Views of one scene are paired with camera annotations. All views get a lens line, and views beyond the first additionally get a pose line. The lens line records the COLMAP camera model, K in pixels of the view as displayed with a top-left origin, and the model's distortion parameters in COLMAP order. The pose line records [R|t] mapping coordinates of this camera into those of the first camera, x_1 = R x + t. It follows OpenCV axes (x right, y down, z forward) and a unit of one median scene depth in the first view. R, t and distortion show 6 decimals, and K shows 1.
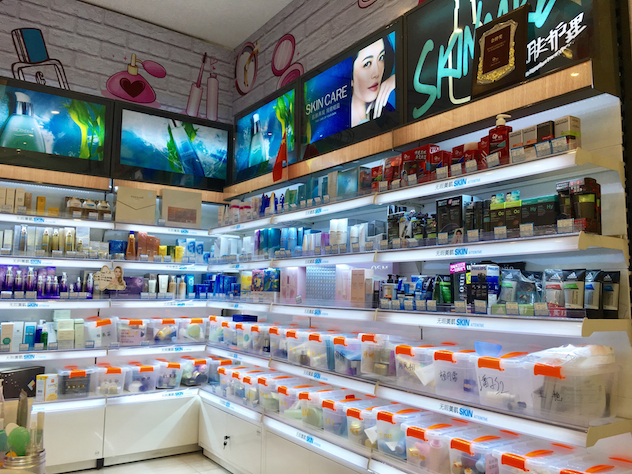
lens RADIAL K [[539.7, 0, 316.0], [0, 539.7, 237.0], [0, 0, 1]] dist [0.071149, -0.117668]
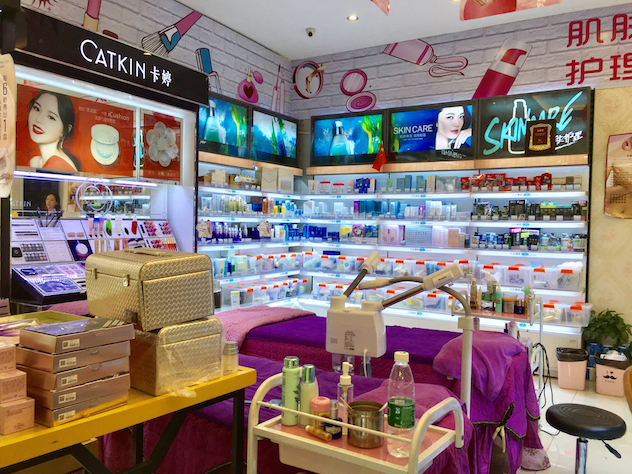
lens RADIAL K [[539.7, 0, 316.0], [0, 539.7, 237.0], [0, 0, 1]] dist [0.071149, -0.117668]
pose [[0.914516, -0.009682, 0.404434, -1.102316], [-0.044490, 0.991243, 0.124331, -0.125114], [-0.402096, -0.131696, 0.906077, -0.566002]]
